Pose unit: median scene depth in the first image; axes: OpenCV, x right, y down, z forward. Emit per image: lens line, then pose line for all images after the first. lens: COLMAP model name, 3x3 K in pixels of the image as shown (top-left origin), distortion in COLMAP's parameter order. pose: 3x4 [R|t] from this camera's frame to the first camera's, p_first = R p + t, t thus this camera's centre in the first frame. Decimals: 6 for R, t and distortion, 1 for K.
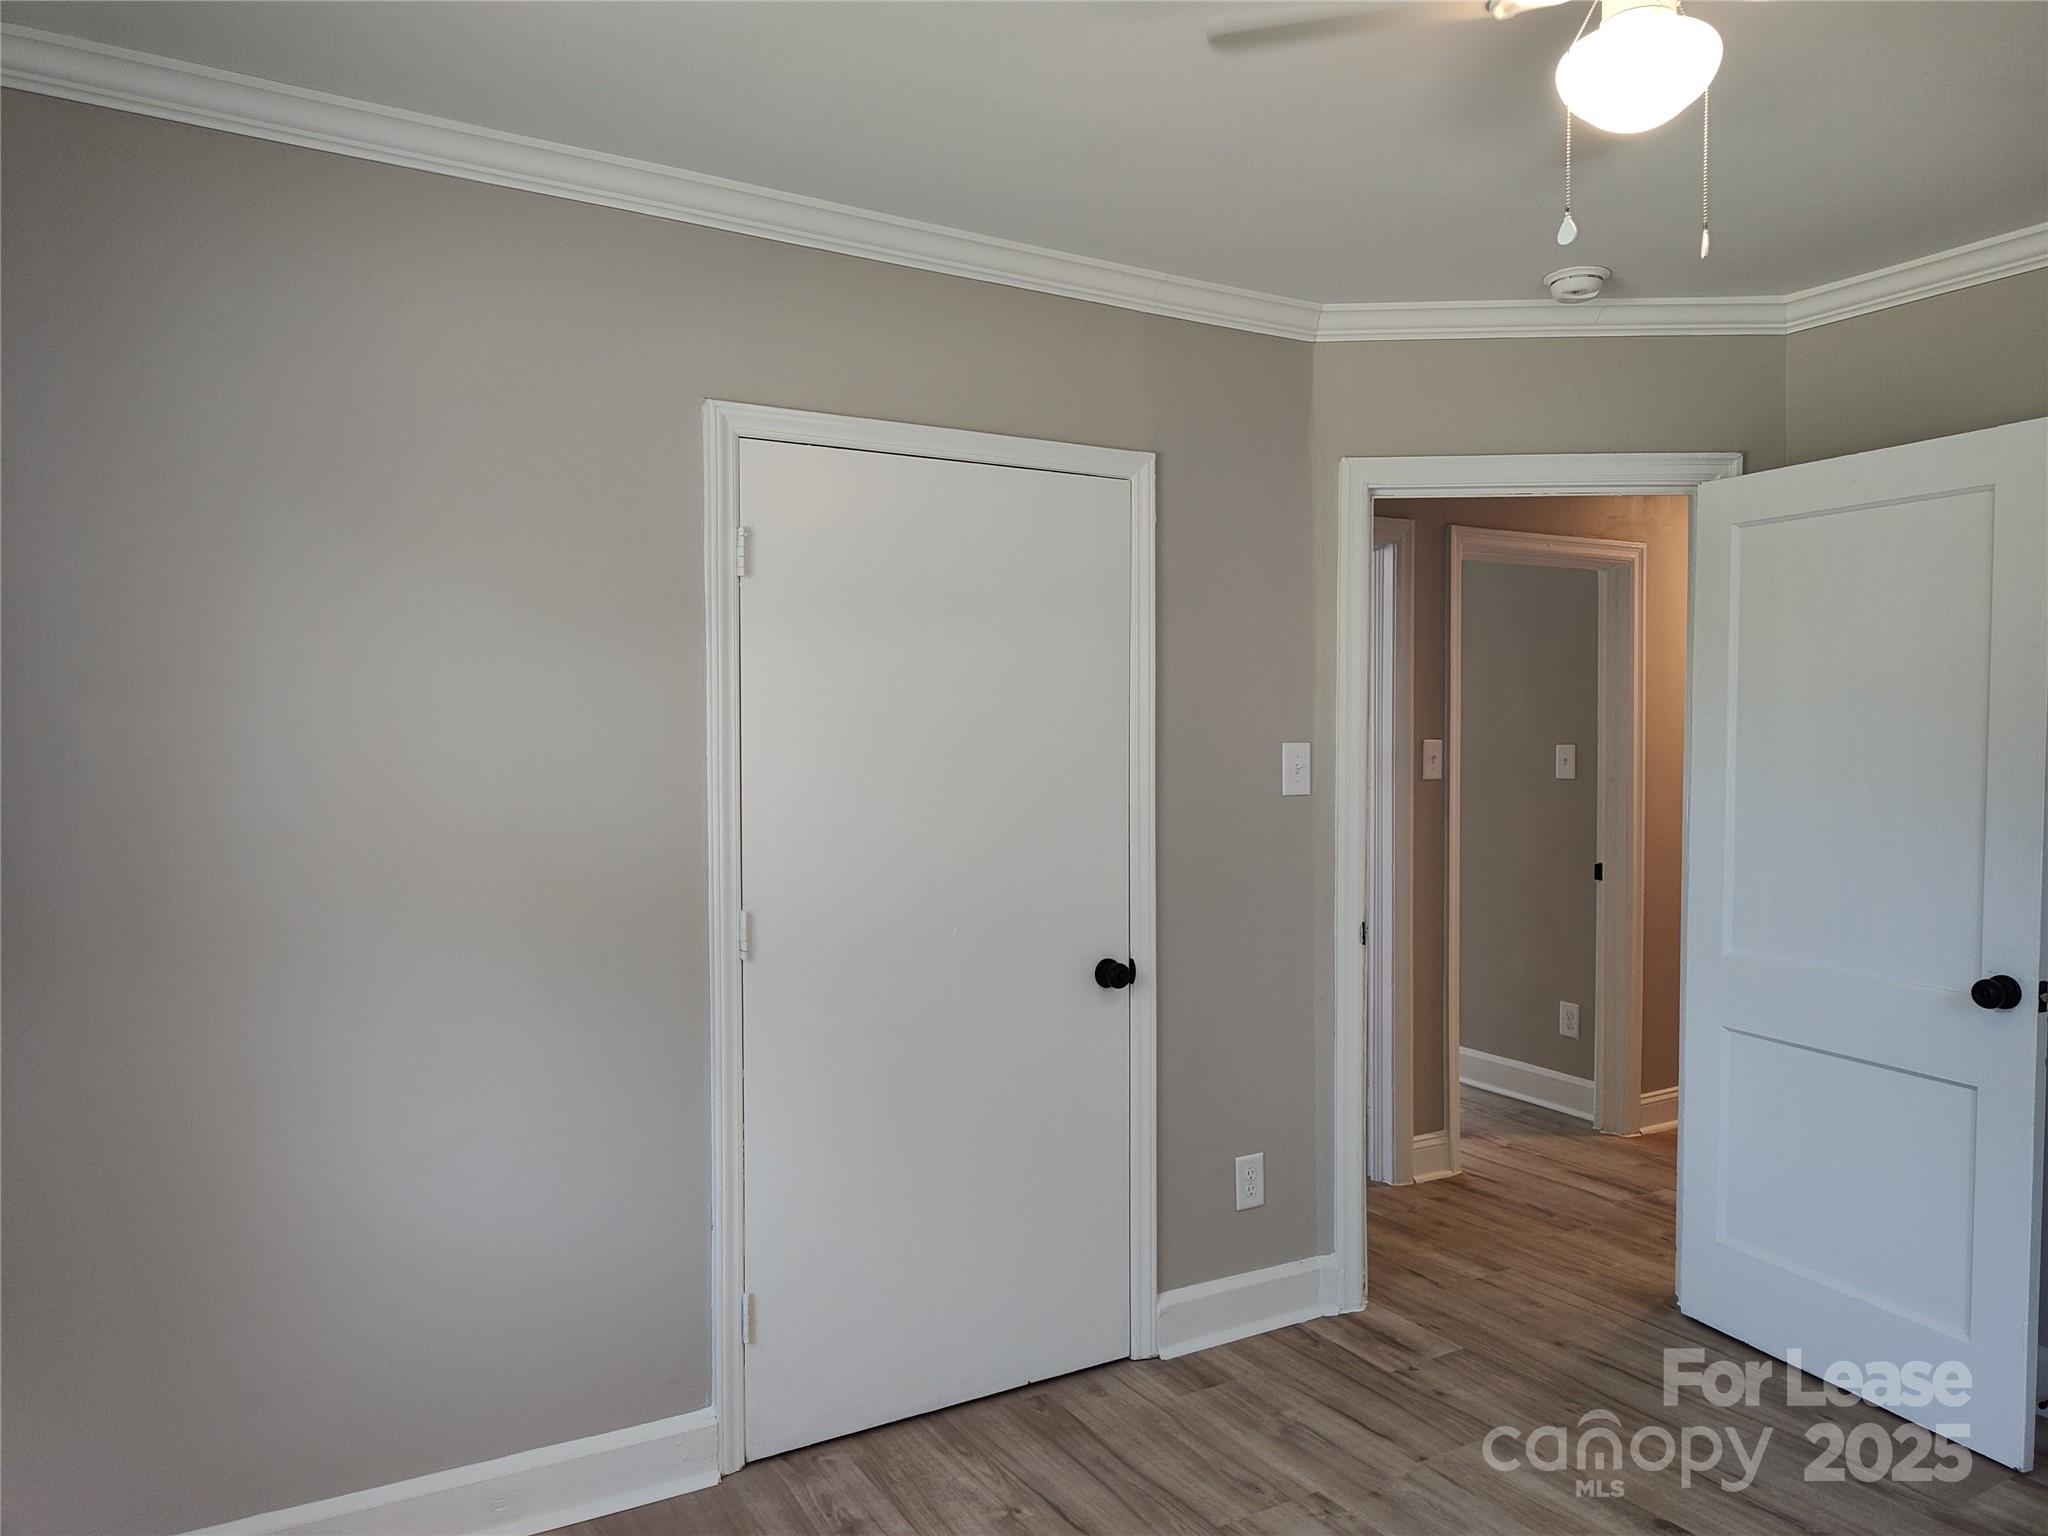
lens RADIAL K [[1397.3, 0, 1028.8], [0, 1397.3, 764.9], [0, 0, 1]] dist [0.030311, -0.000890]
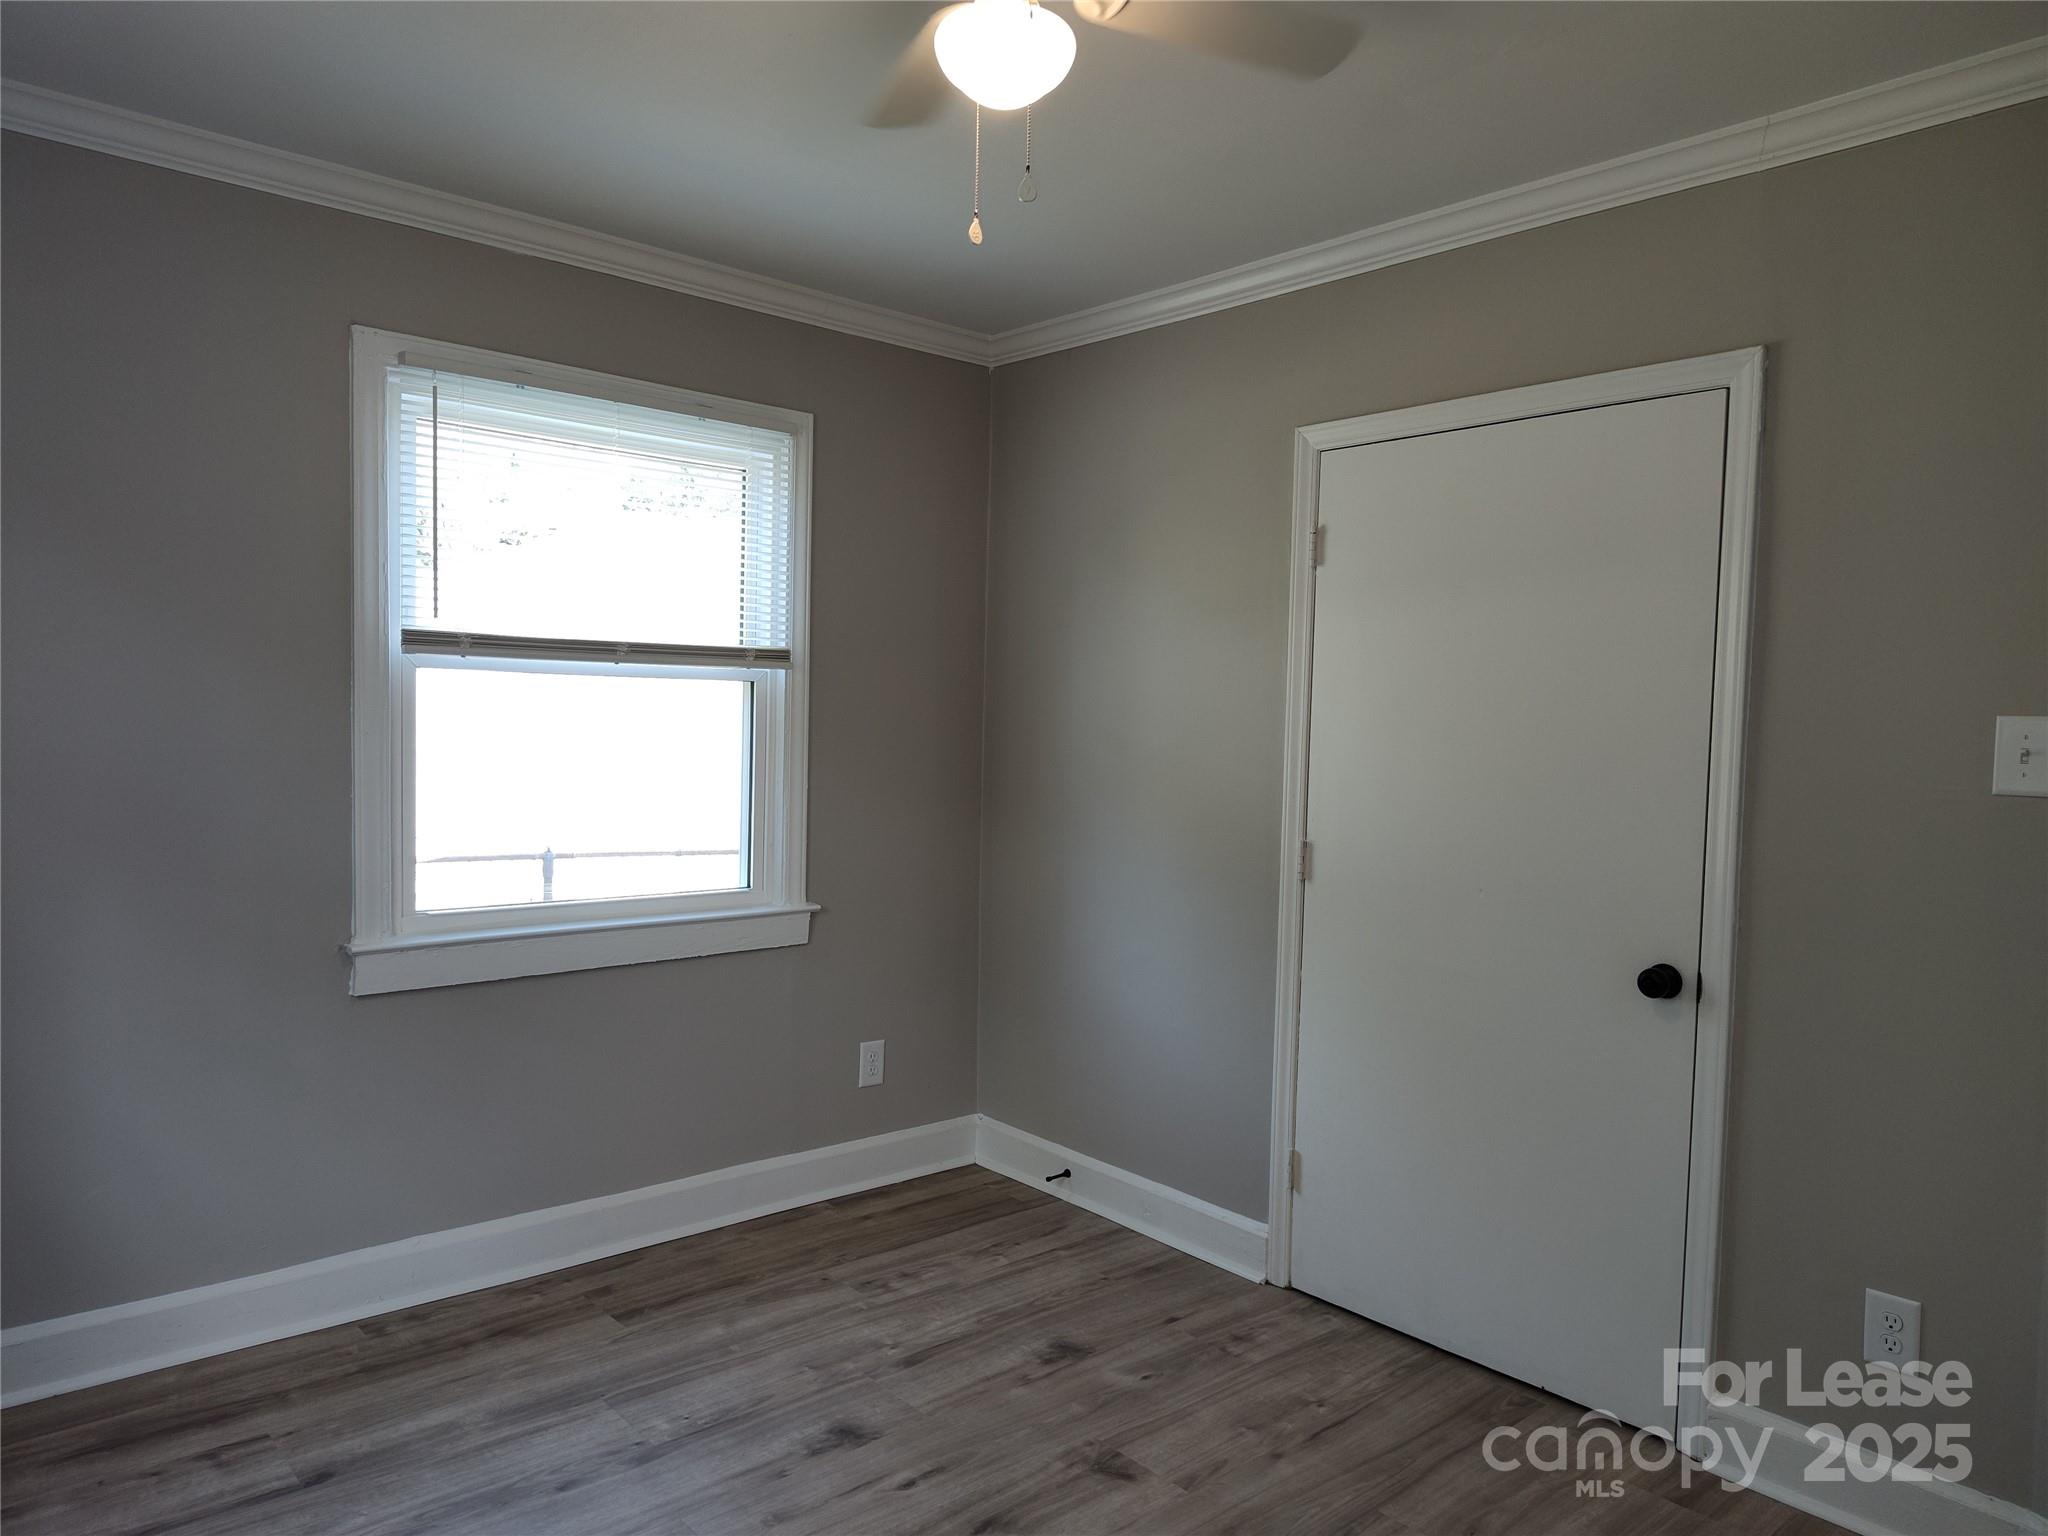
lens RADIAL K [[1397.3, 0, 1032.5], [0, 1397.3, 774.9], [0, 0, 1]] dist [0.030311, -0.000890]
pose [[0.196601, 0.049546, -0.979231, 0.937200], [-0.048650, 0.997985, 0.040728, 0.009228], [0.979276, 0.039632, 0.198615, 0.517515]]
